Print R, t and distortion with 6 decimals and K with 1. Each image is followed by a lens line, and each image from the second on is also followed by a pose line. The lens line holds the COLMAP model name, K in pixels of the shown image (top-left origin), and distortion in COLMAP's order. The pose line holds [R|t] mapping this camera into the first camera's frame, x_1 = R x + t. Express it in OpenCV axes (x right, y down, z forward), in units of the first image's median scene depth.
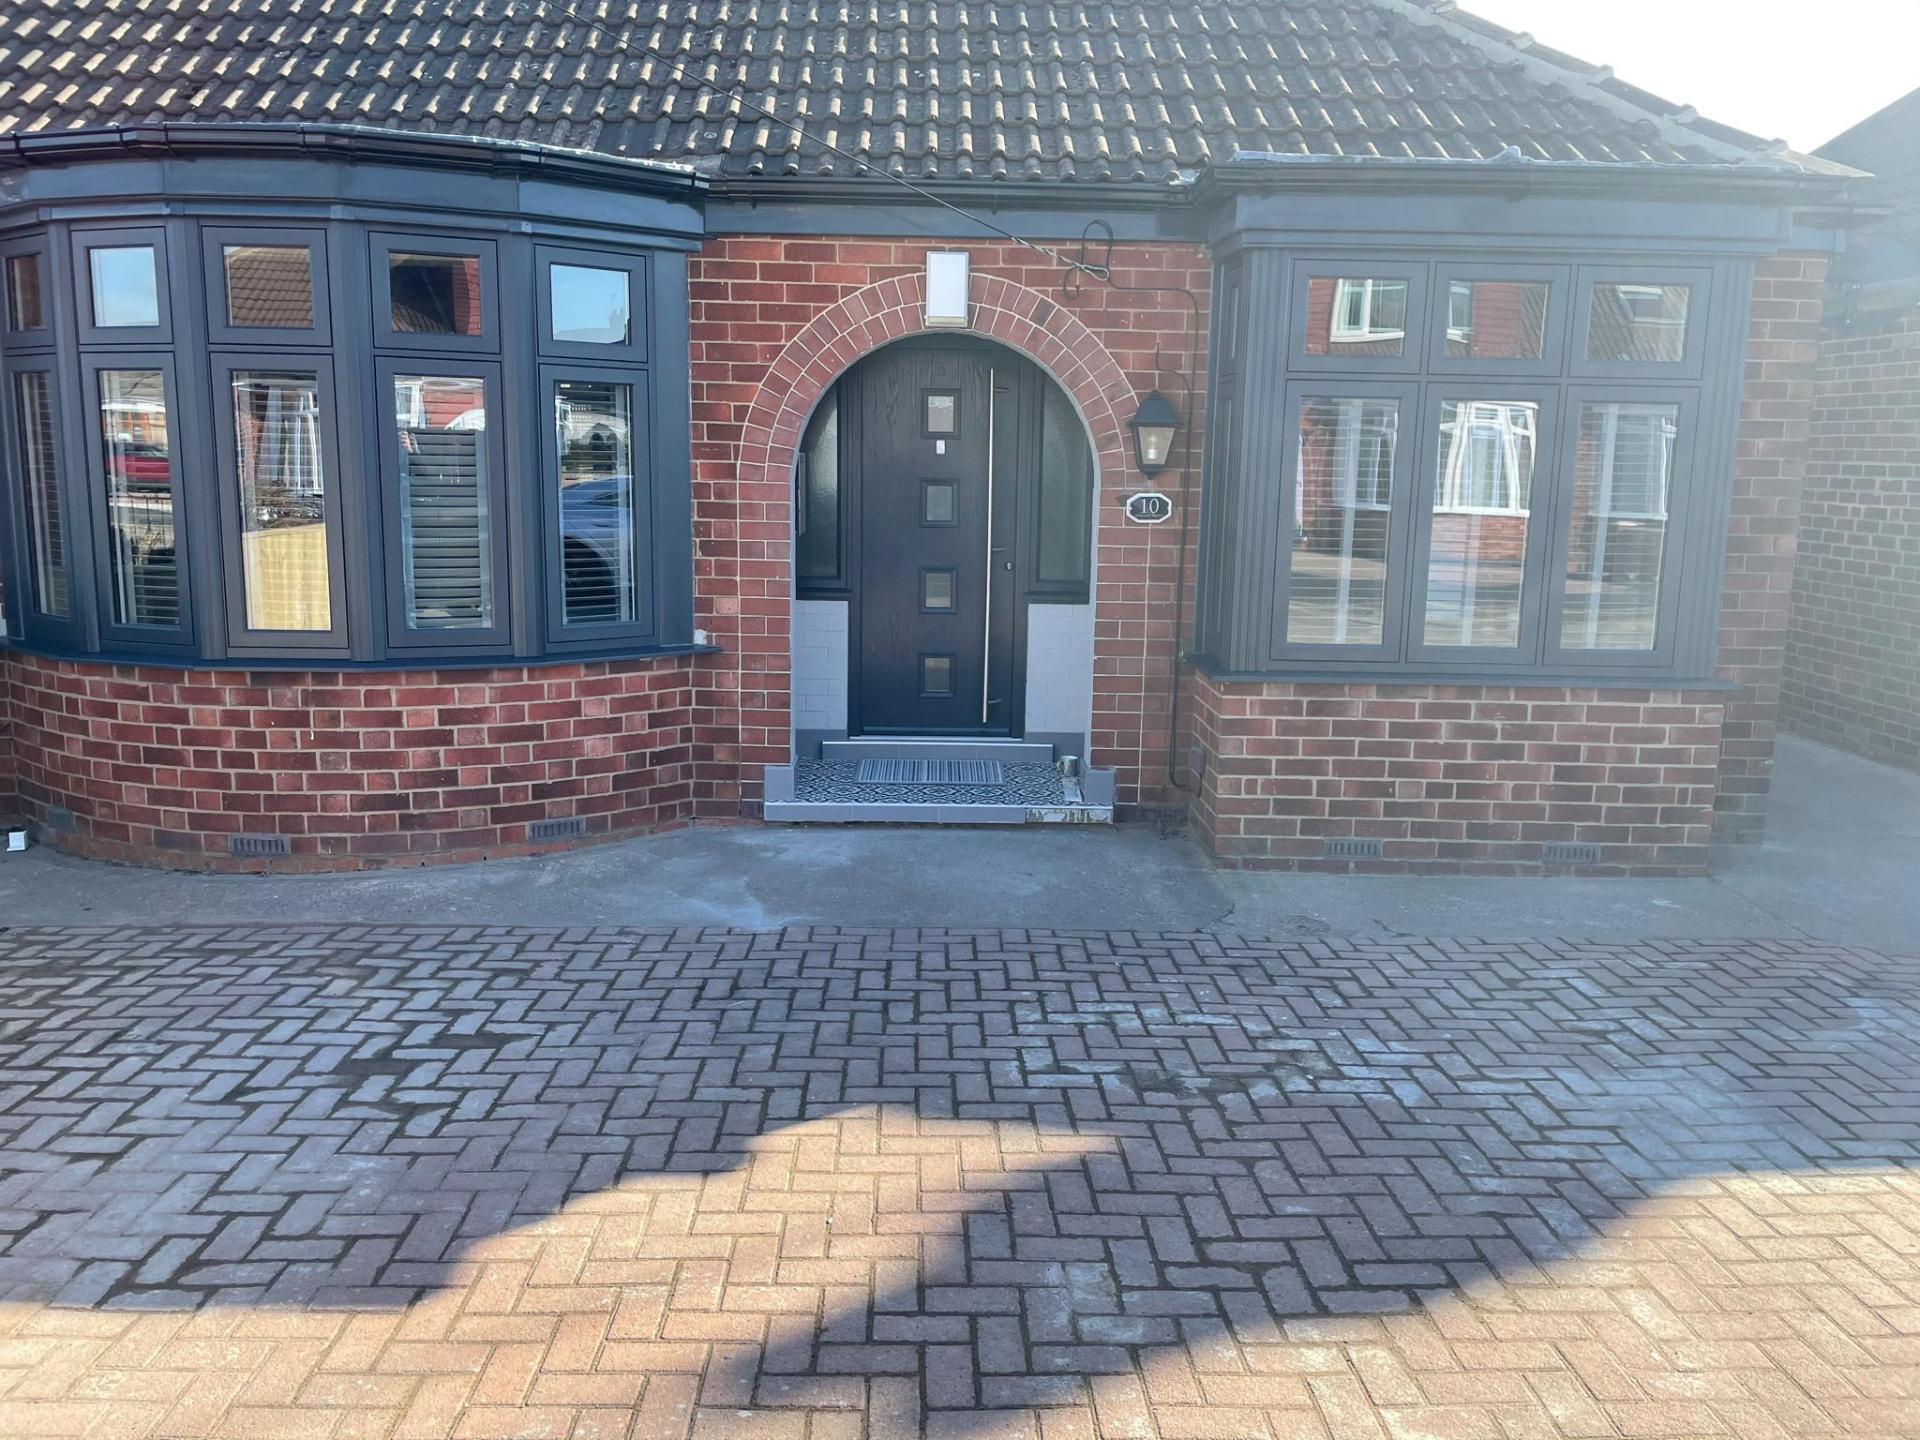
lens RADIAL K [[1515.2, 0, 957.6], [0, 1515.2, 719.7], [0, 0, 1]] dist [0.026101, -0.019604]
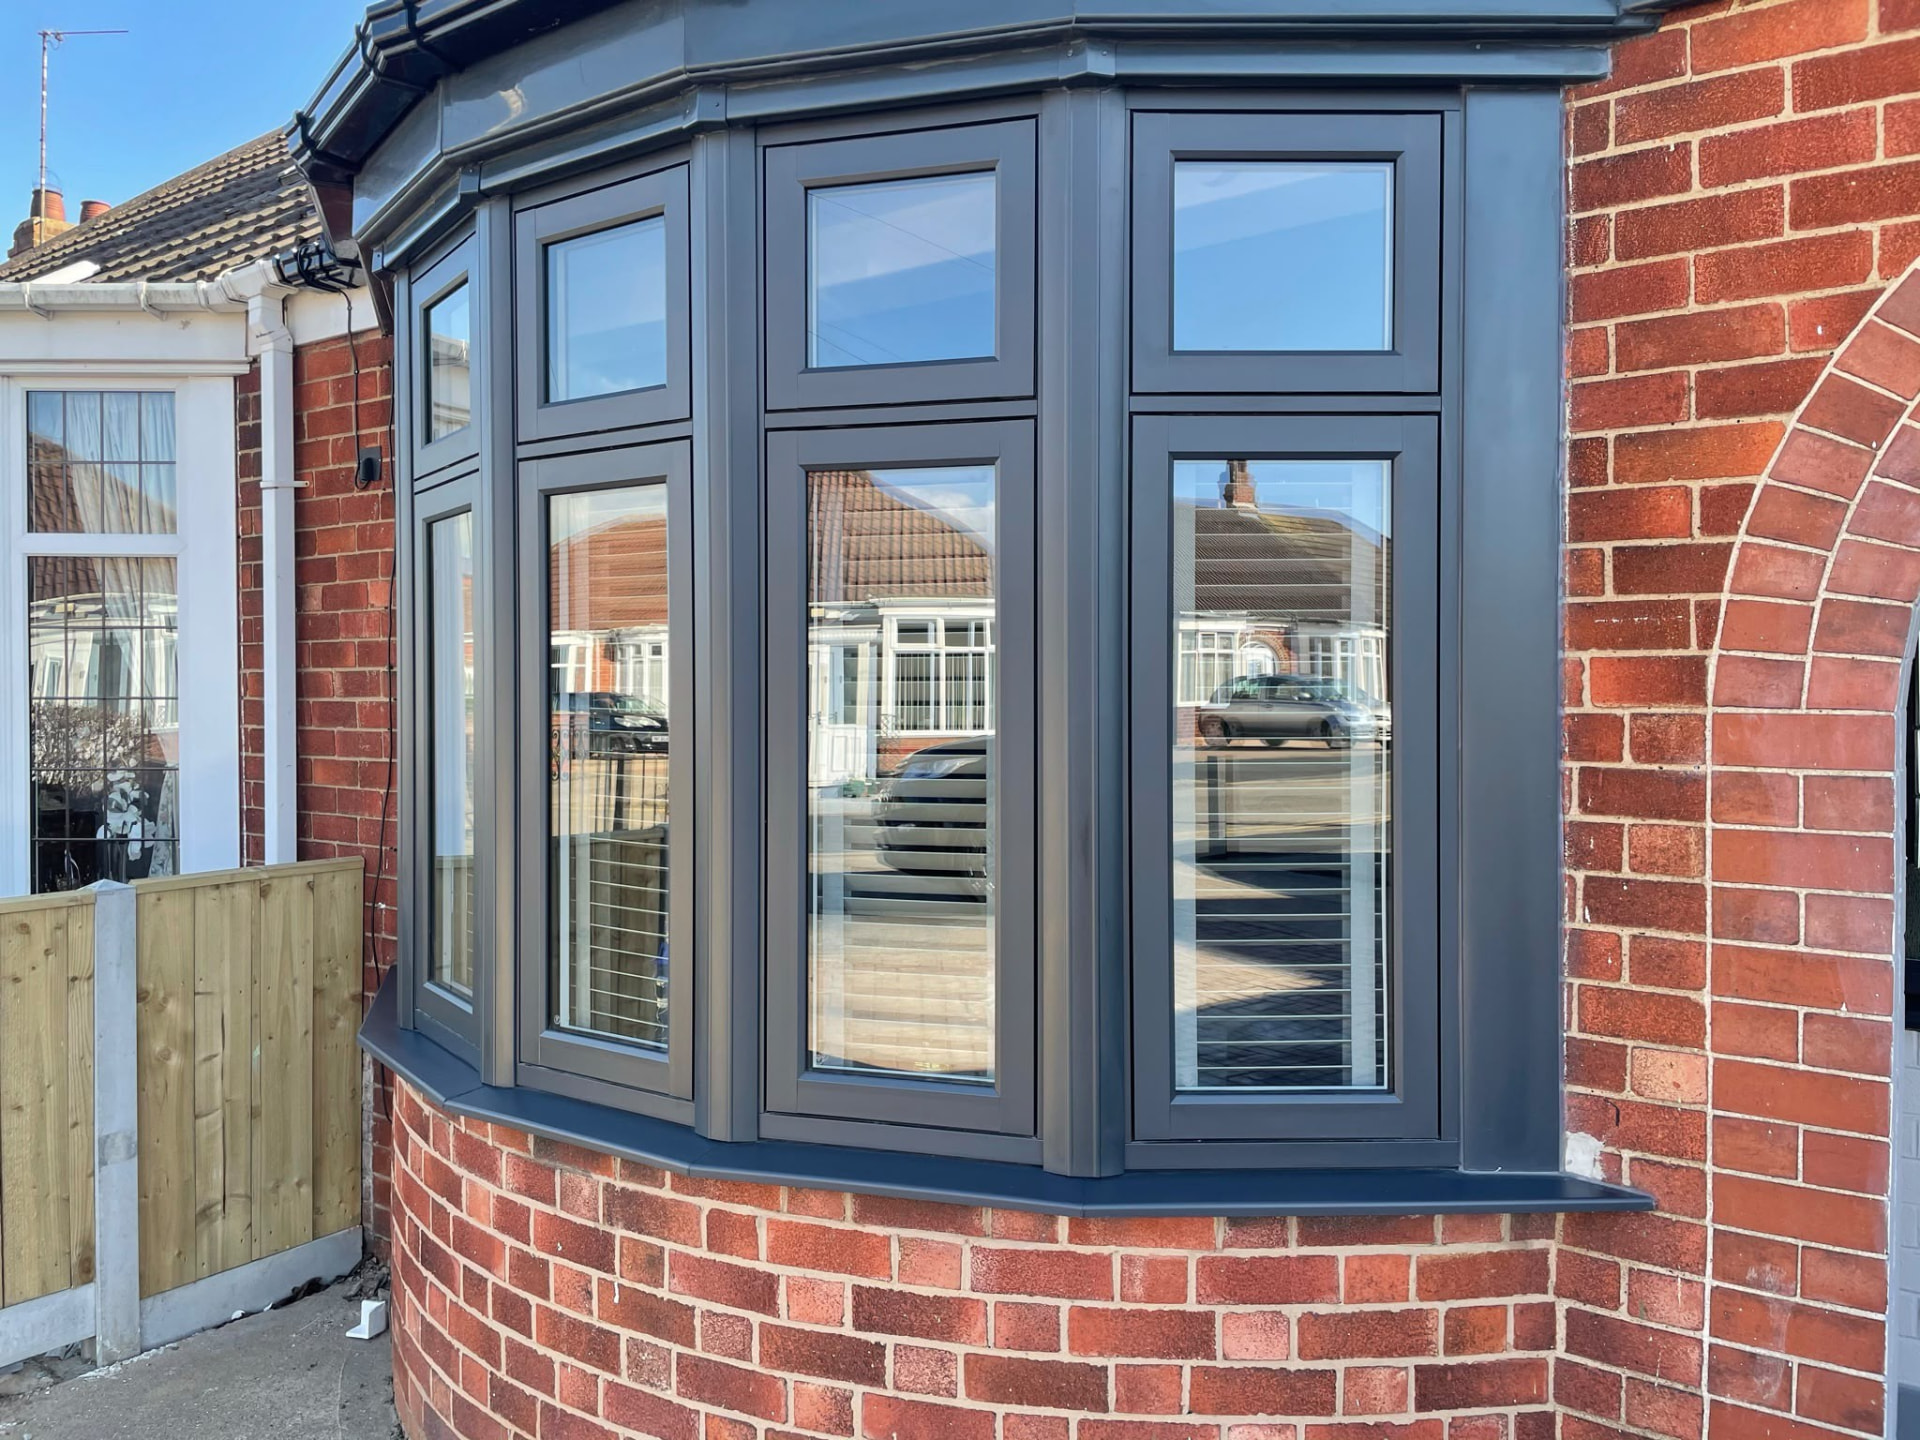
lens RADIAL K [[1515.2, 0, 944.9], [0, 1515.2, 715.0], [0, 0, 1]] dist [0.026101, -0.019604]
pose [[0.814565, -0.010713, -0.579973, -0.090843], [-0.089727, 0.985469, -0.144222, -0.095606], [0.573091, 0.169518, 0.801767, 0.657976]]
